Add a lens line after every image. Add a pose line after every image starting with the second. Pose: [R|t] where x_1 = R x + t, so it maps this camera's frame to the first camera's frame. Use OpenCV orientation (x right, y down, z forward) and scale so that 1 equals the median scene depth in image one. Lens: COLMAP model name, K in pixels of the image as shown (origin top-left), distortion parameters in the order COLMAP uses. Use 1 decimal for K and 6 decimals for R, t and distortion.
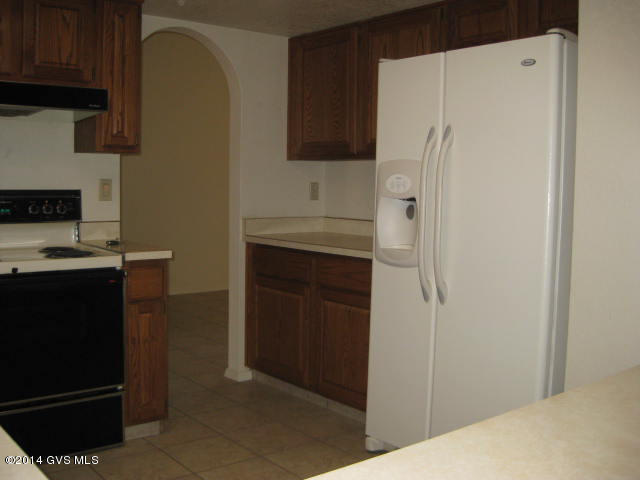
lens RADIAL K [[697.3, 0, 319.9], [0, 697.3, 238.0], [0, 0, 1]] dist [-0.136132, 0.000000]
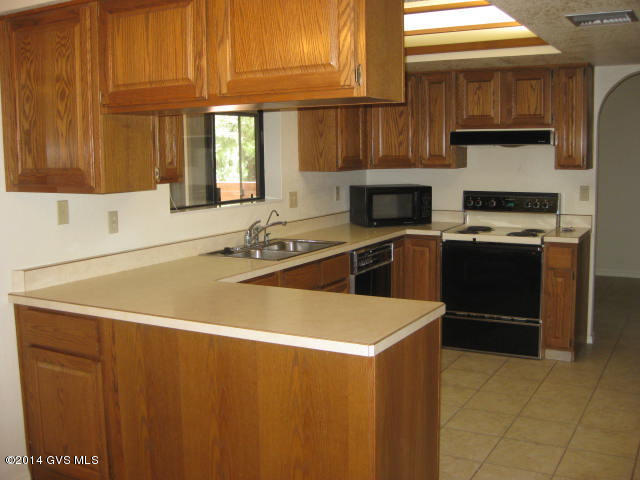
lens RADIAL K [[697.3, 0, 321.7], [0, 697.3, 240.7], [0, 0, 1]] dist [-0.136132, 0.000000]
pose [[0.356353, 0.097661, -0.929234, 0.959149], [-0.054942, 0.994992, 0.083502, -0.069253], [0.932735, 0.021297, 0.359934, -0.033347]]
